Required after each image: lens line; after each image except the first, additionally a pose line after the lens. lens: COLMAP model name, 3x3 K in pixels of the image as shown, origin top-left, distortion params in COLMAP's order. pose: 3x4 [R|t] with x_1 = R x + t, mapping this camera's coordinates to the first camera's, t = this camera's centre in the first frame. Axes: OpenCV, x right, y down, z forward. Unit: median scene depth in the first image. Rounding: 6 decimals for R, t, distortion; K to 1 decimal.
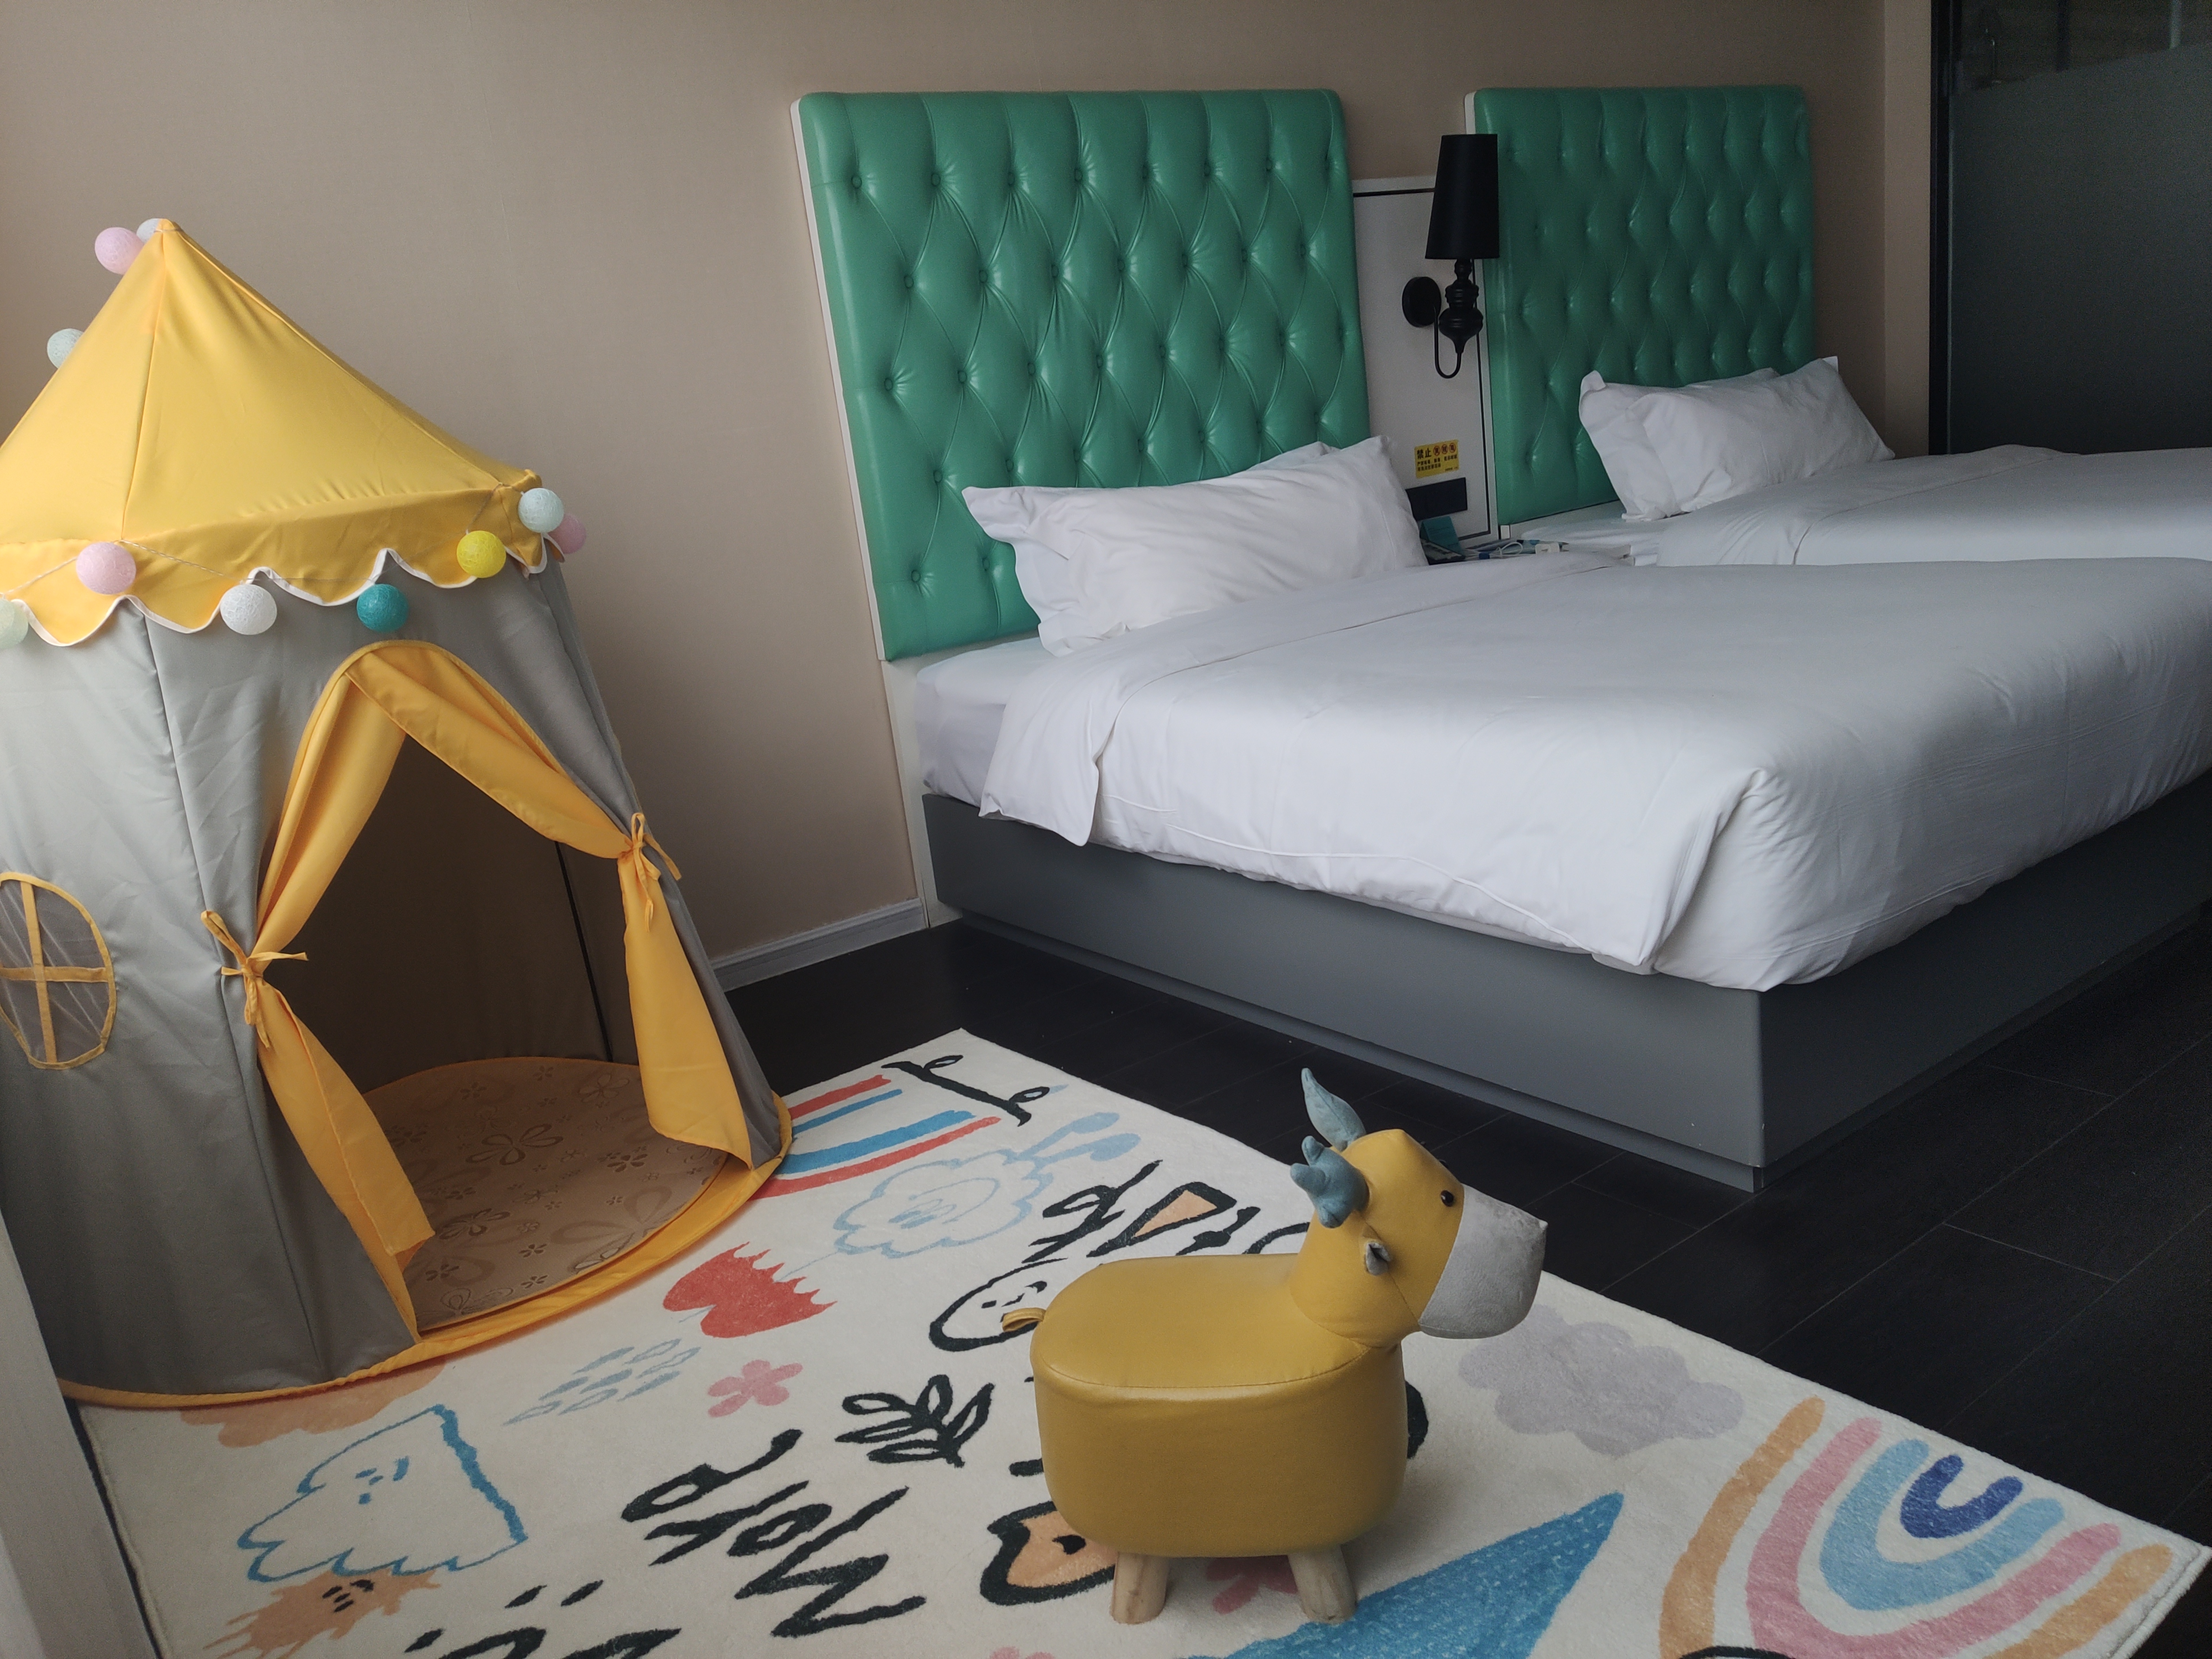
lens RADIAL K [[1688.9, 0, 1057.7], [0, 1688.9, 832.6], [0, 0, 1]] dist [0.059756, -0.080039]
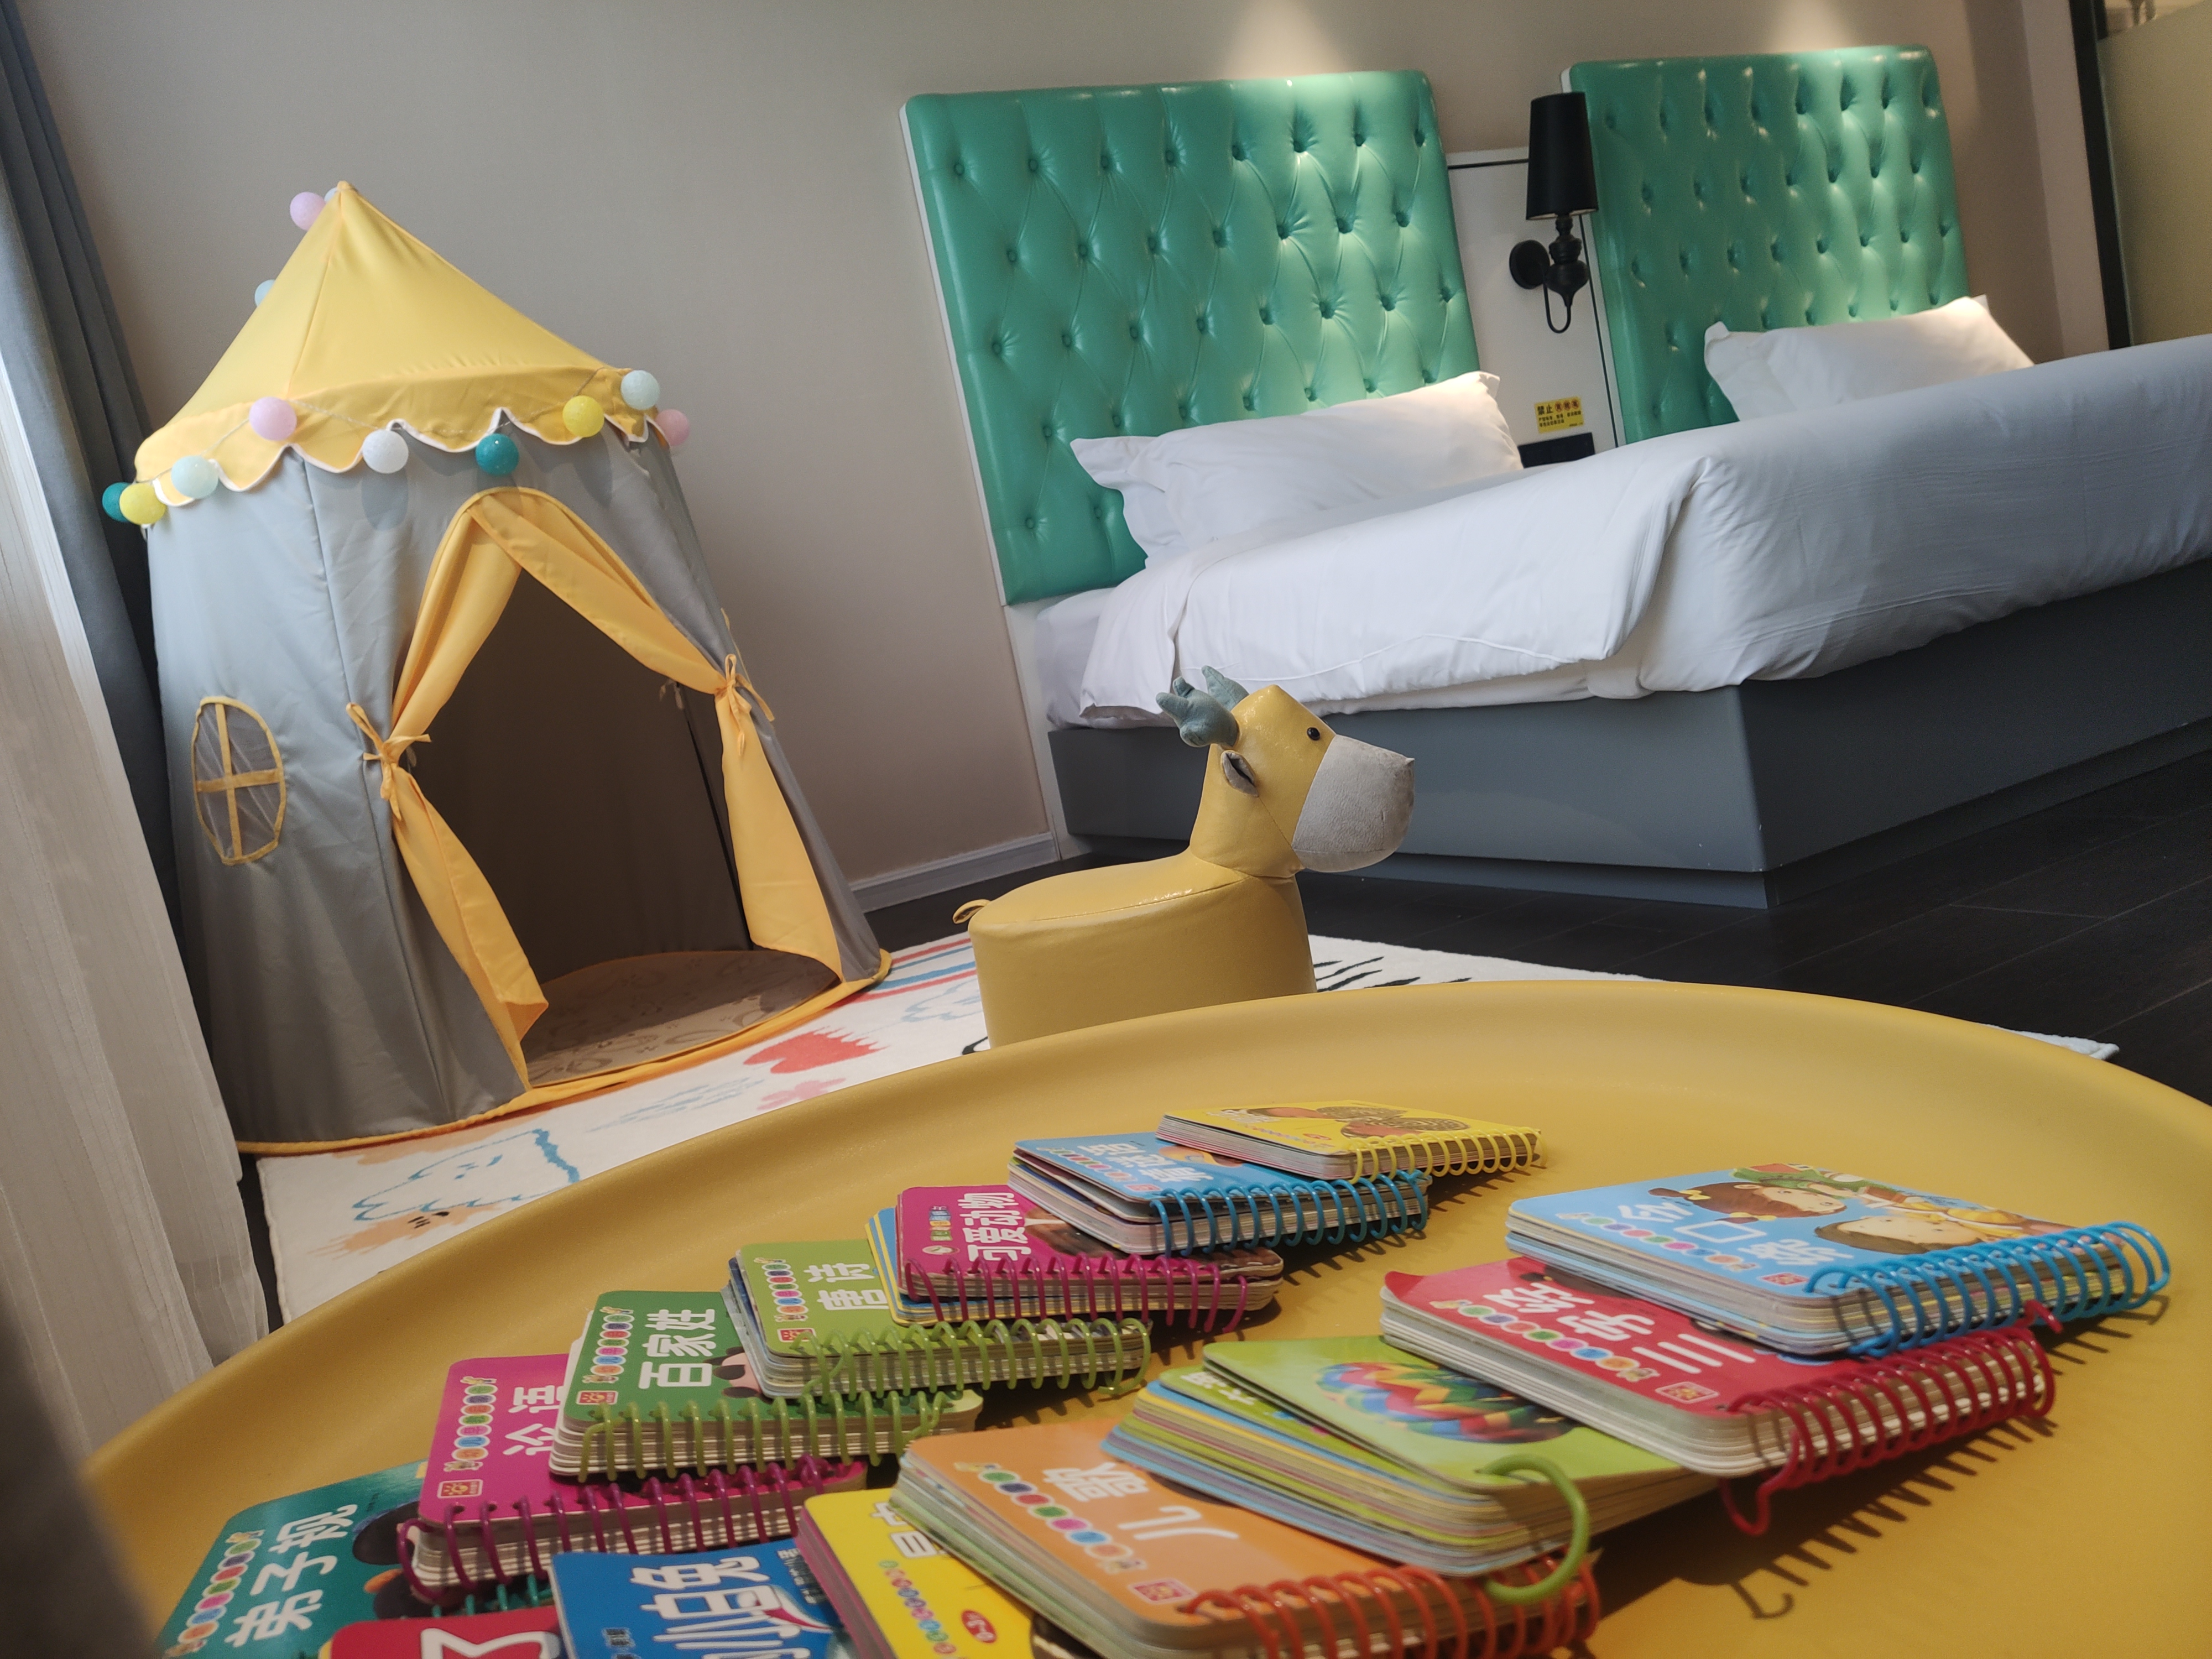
lens RADIAL K [[1688.9, 0, 1057.7], [0, 1688.9, 832.6], [0, 0, 1]] dist [0.059756, -0.080039]
pose [[0.985369, -0.048945, -0.163258, 0.160971], [0.031591, 0.993730, -0.107250, 0.260076], [0.167484, 0.100523, 0.980737, -0.061339]]
